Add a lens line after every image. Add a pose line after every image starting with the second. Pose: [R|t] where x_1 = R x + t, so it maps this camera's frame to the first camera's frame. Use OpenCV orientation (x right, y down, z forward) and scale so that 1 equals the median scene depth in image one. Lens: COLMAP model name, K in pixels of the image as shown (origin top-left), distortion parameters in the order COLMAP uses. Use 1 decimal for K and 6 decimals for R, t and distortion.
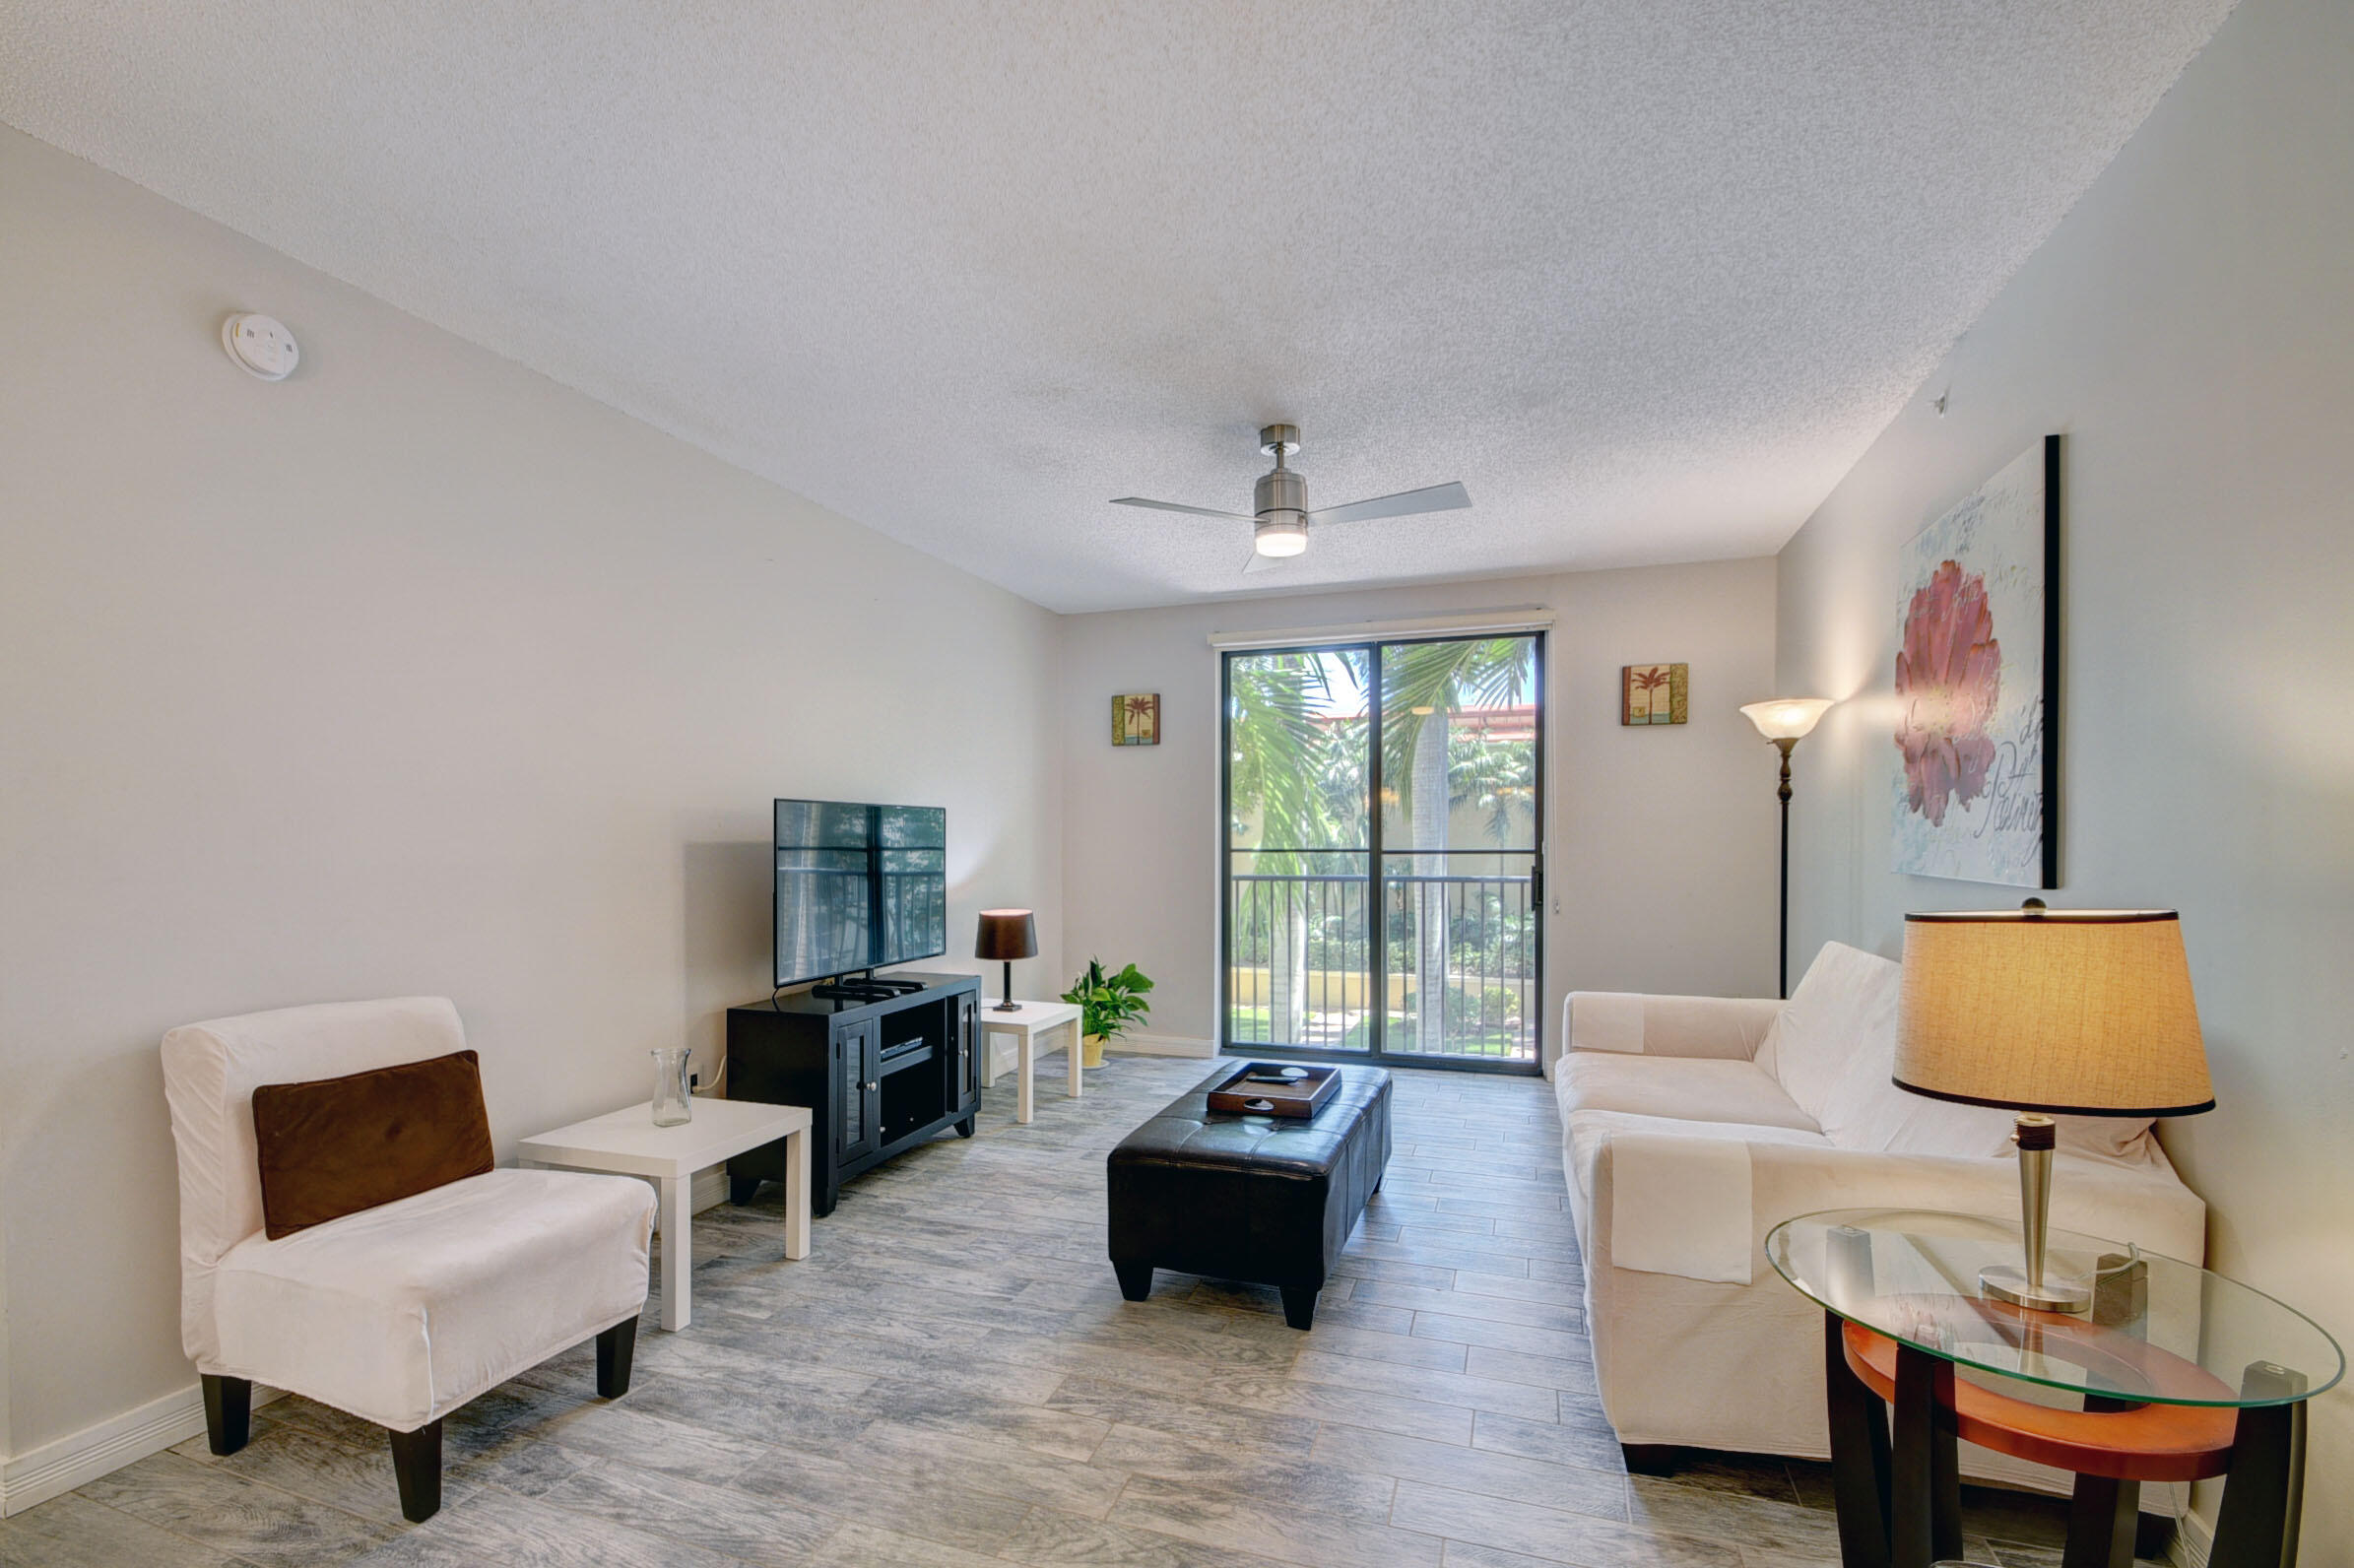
lens RADIAL K [[1032.8, 0, 1162.2], [0, 1032.8, 863.9], [0, 0, 1]] dist [-0.021214, 0.000352]
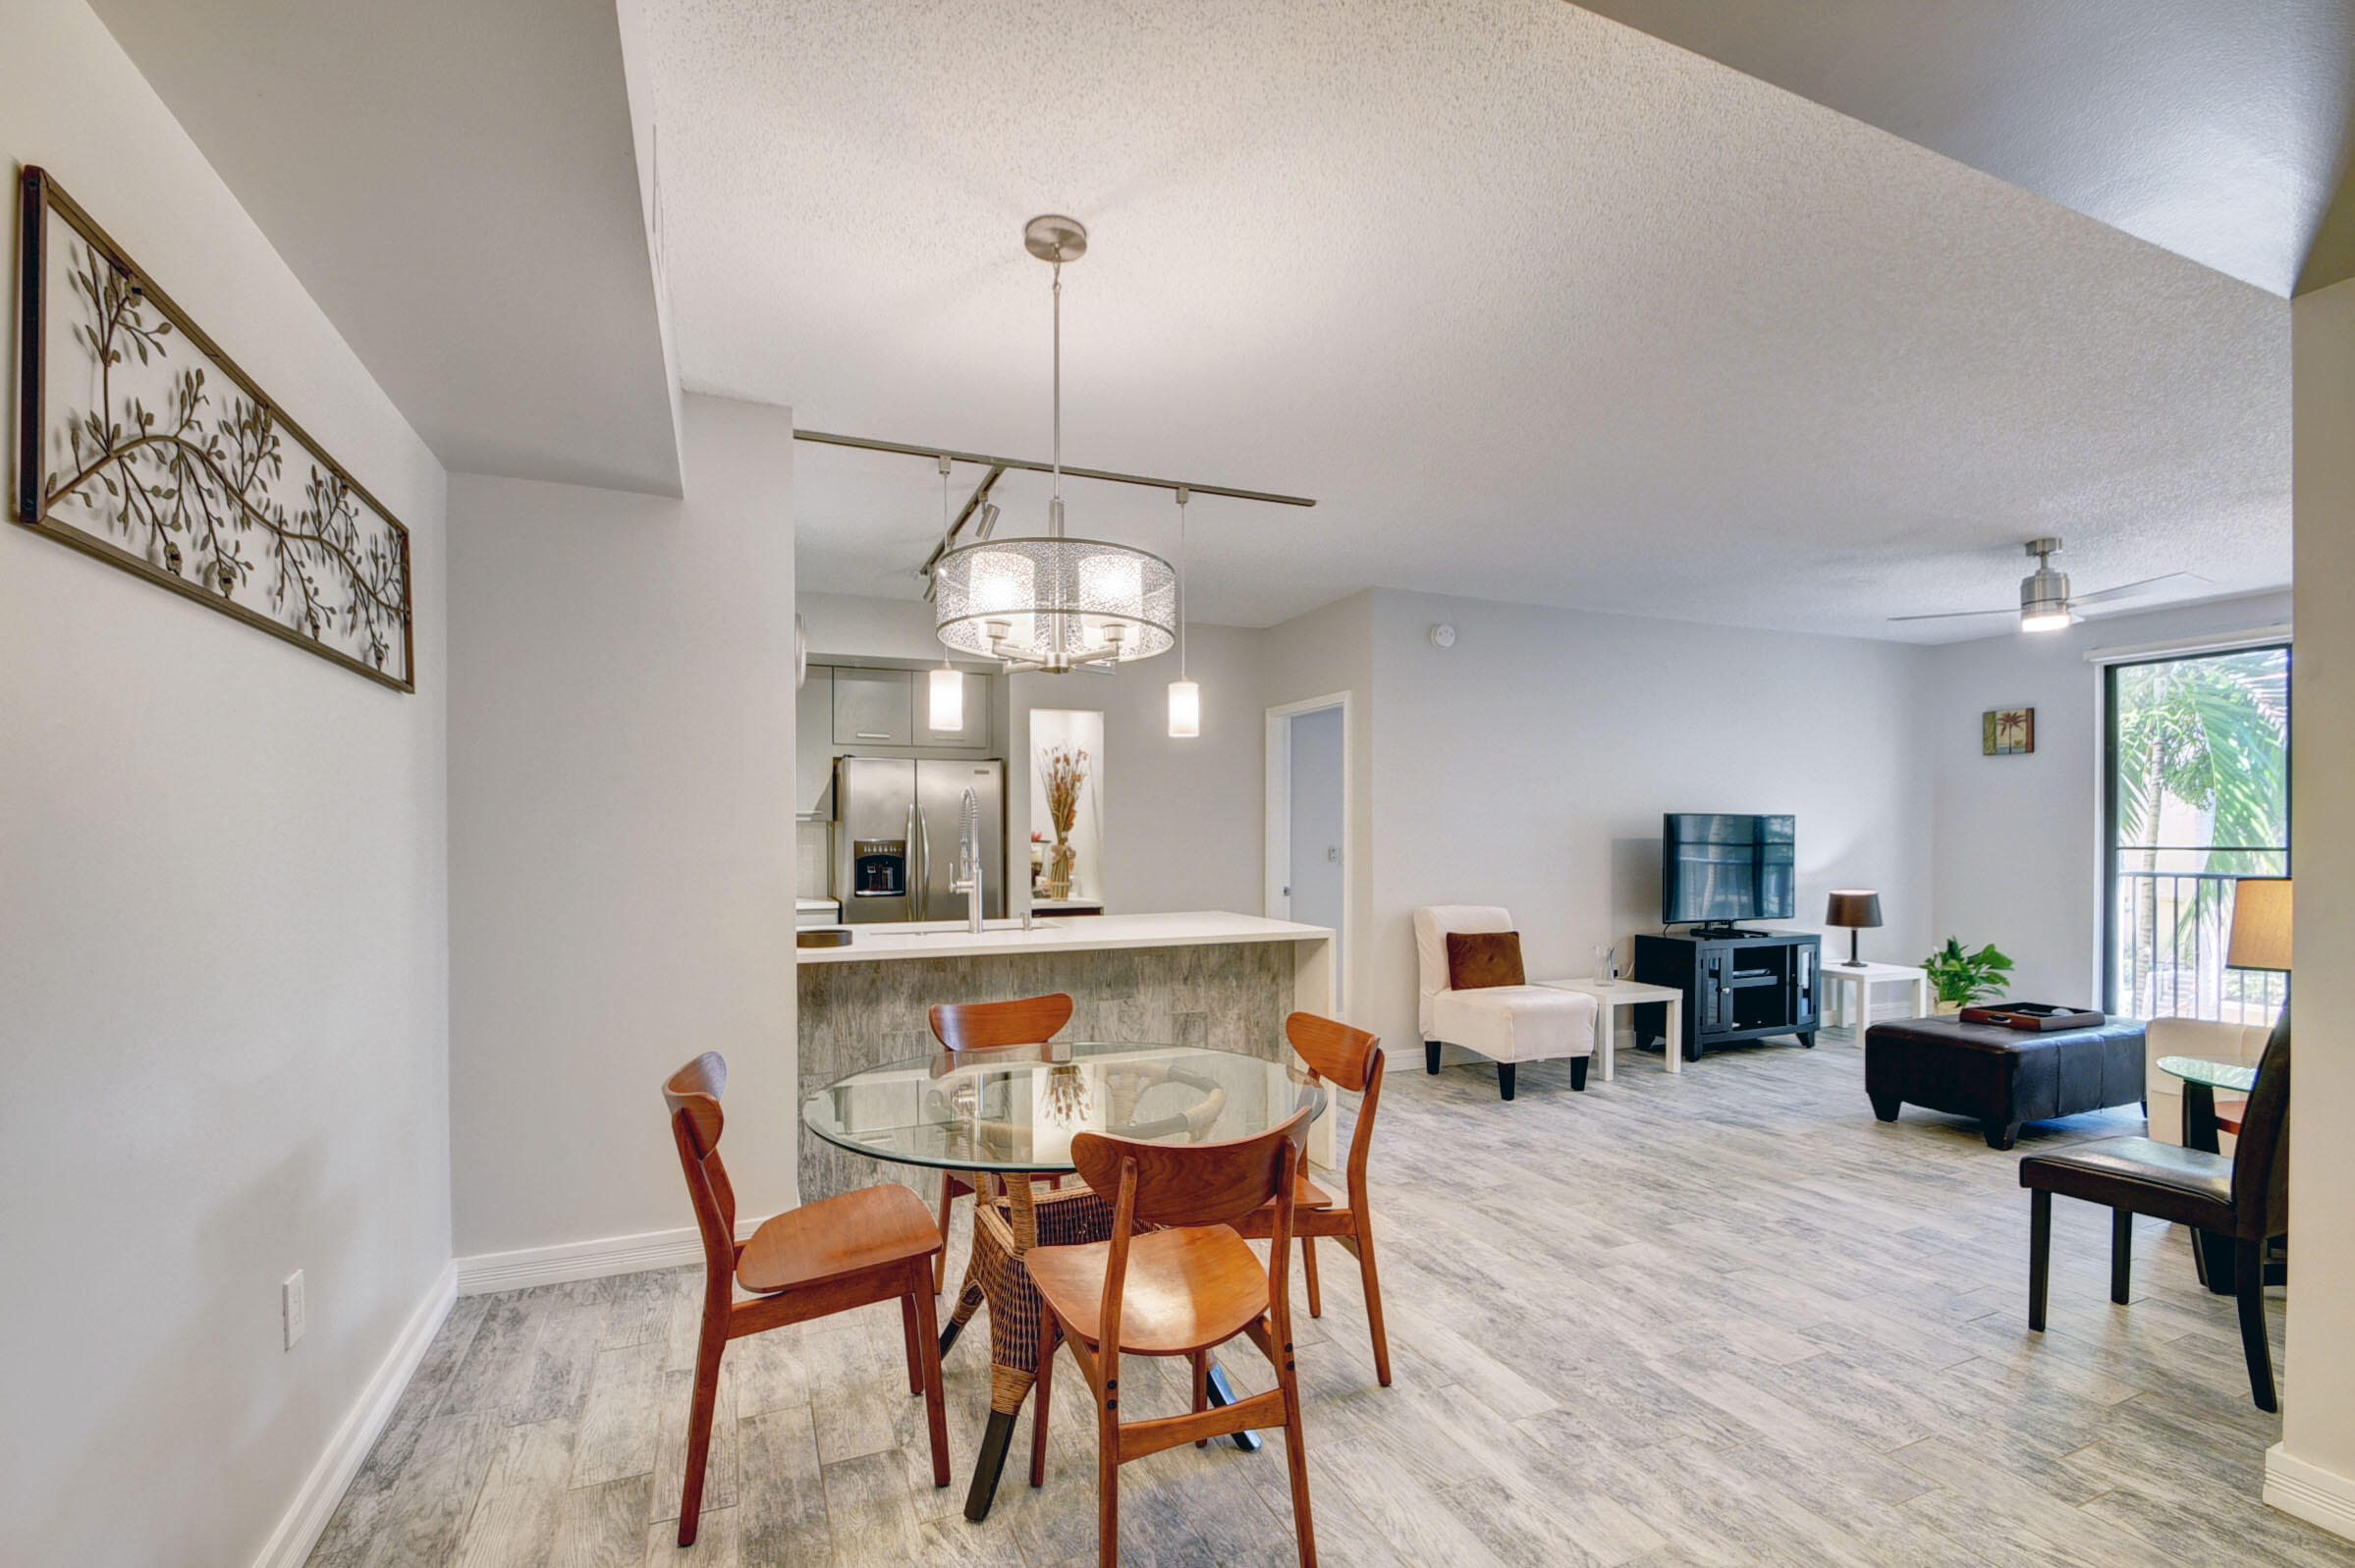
lens RADIAL K [[1039.7, 0, 1160.4], [0, 1039.7, 846.1], [0, 0, 1]] dist [0.015474, -0.016735]
pose [[0.668744, 0.007244, -0.743458, 0.313484], [-0.017541, 0.999828, -0.006036, 0.013947], [0.743286, 0.017078, 0.668756, -0.700082]]
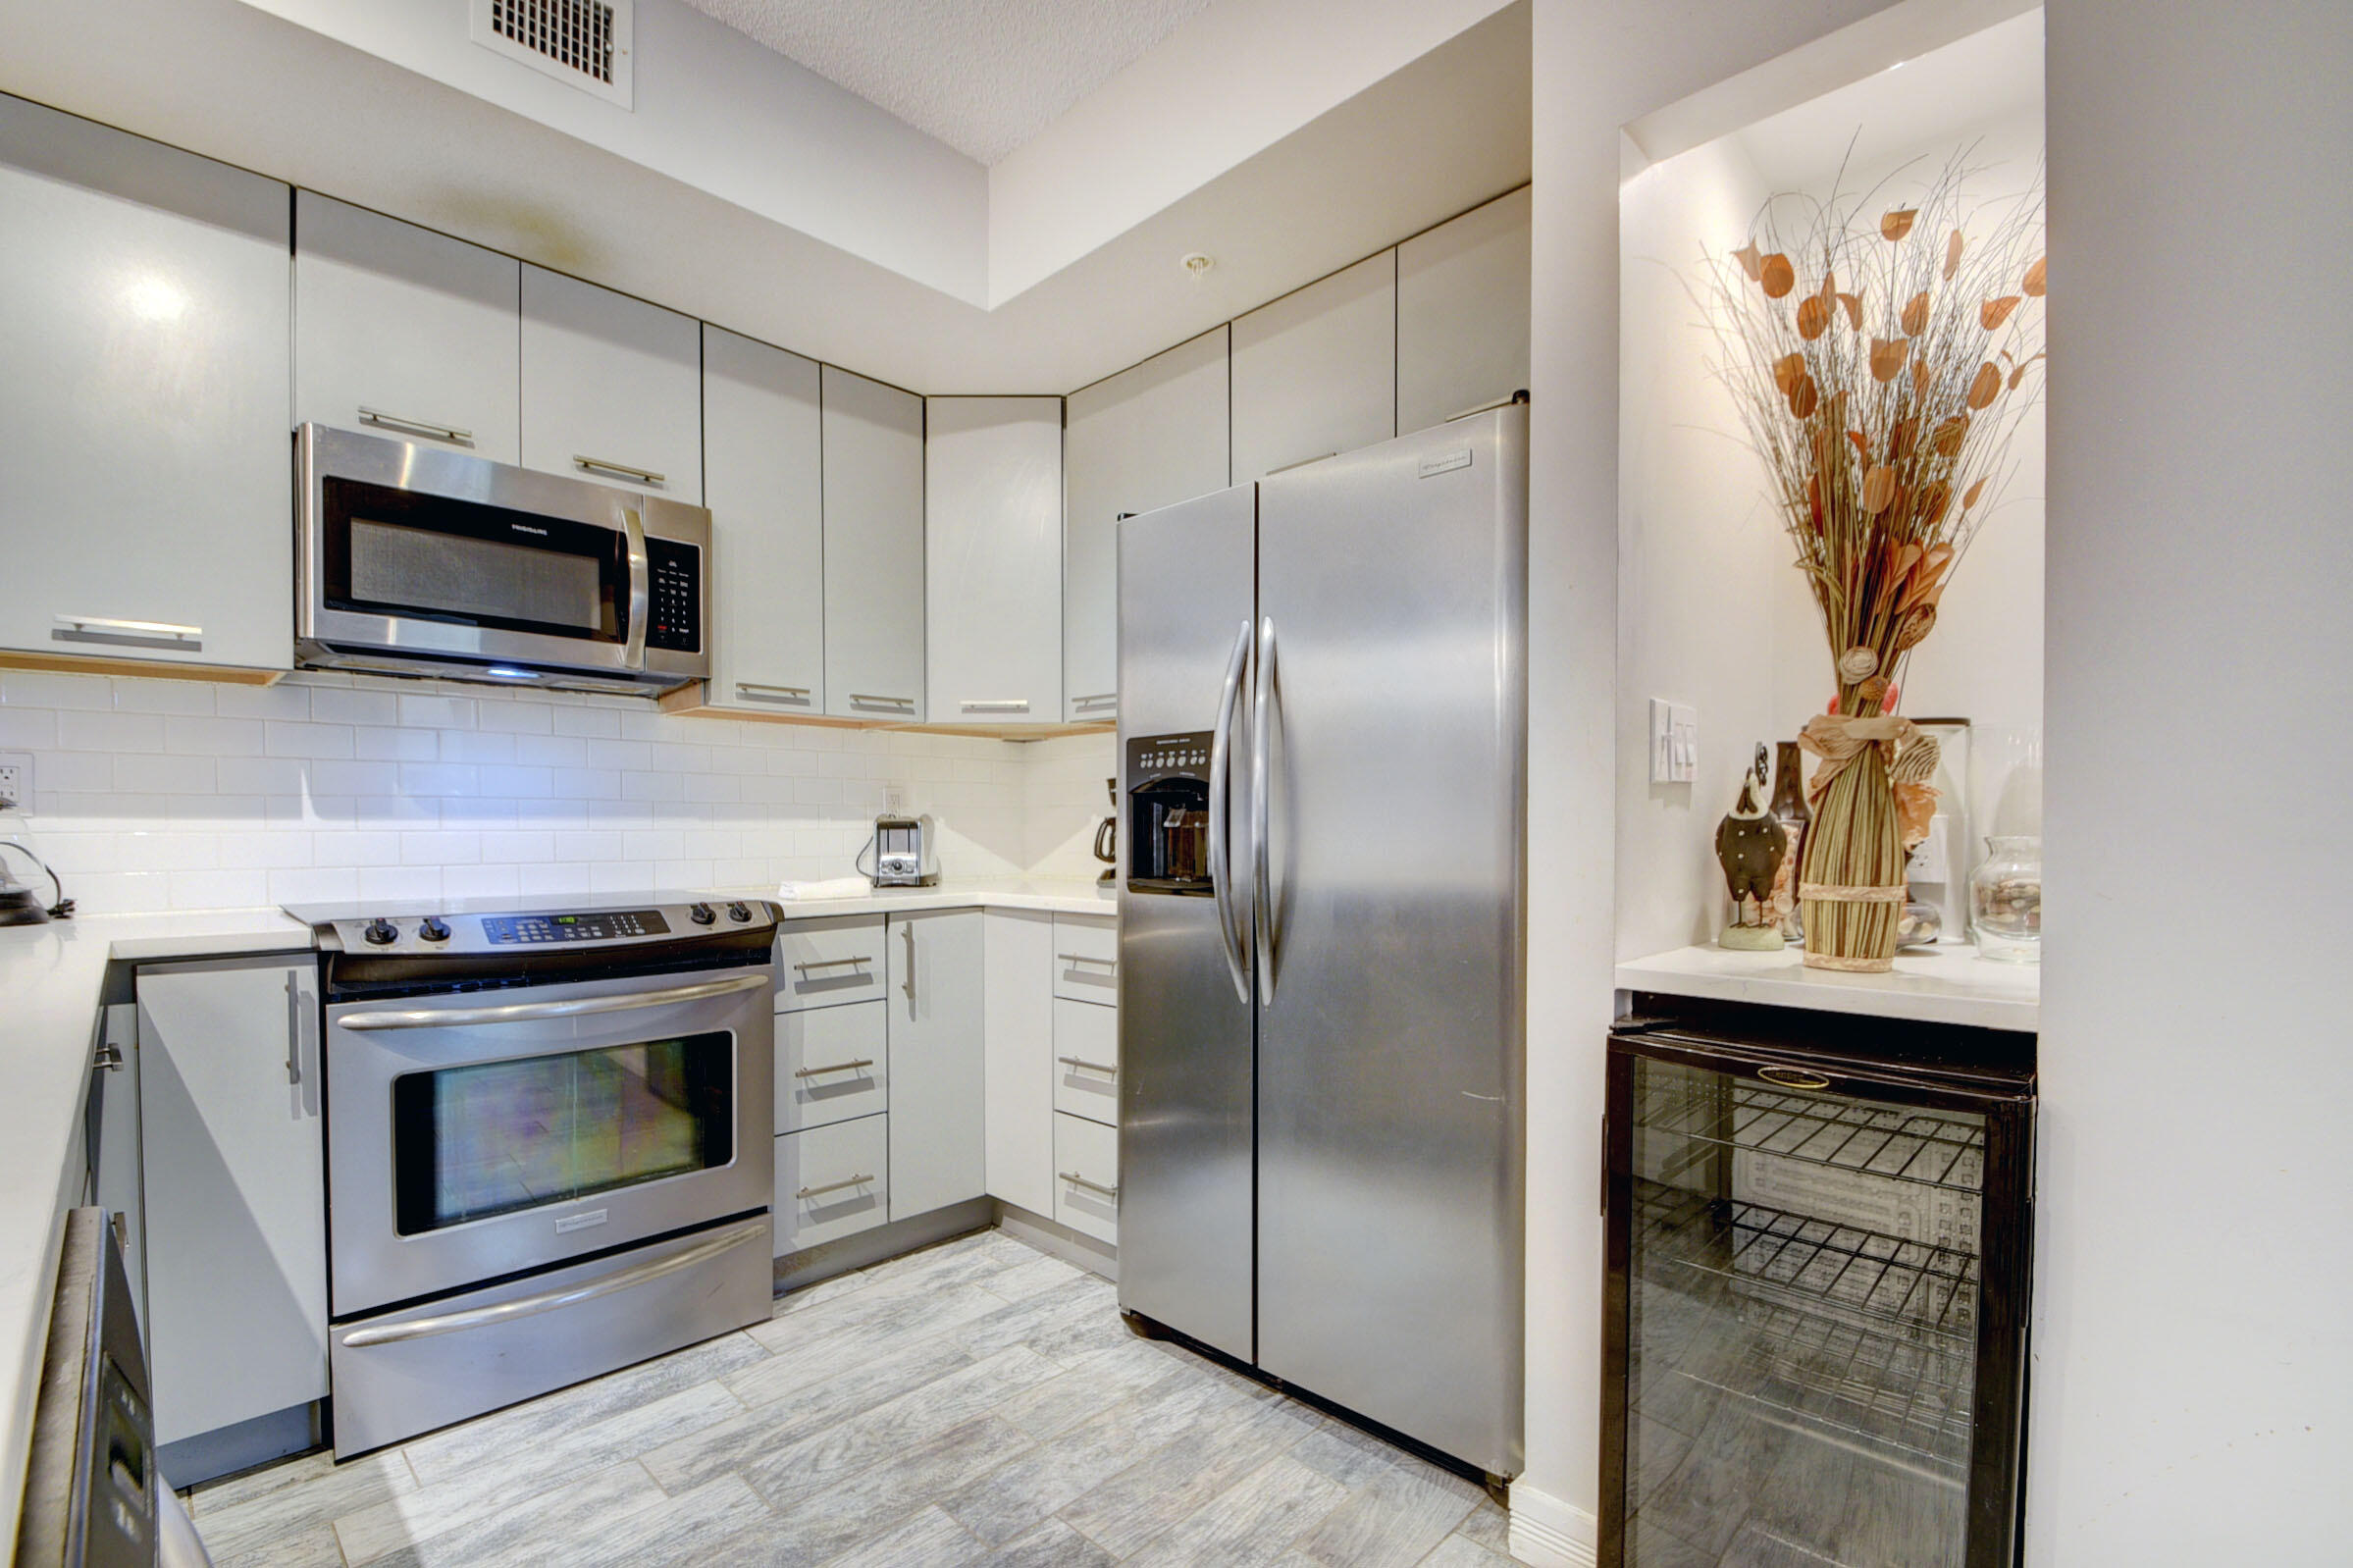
lens RADIAL K [[1028.2, 0, 1162.8], [0, 1028.2, 855.0], [0, 0, 1]] dist [0.009828, -0.016398]
pose [[-0.423501, 0.027331, -0.905483, -0.581293], [-0.019957, 0.999021, 0.039489, 0.044491], [0.905676, 0.034795, -0.422540, 0.210254]]
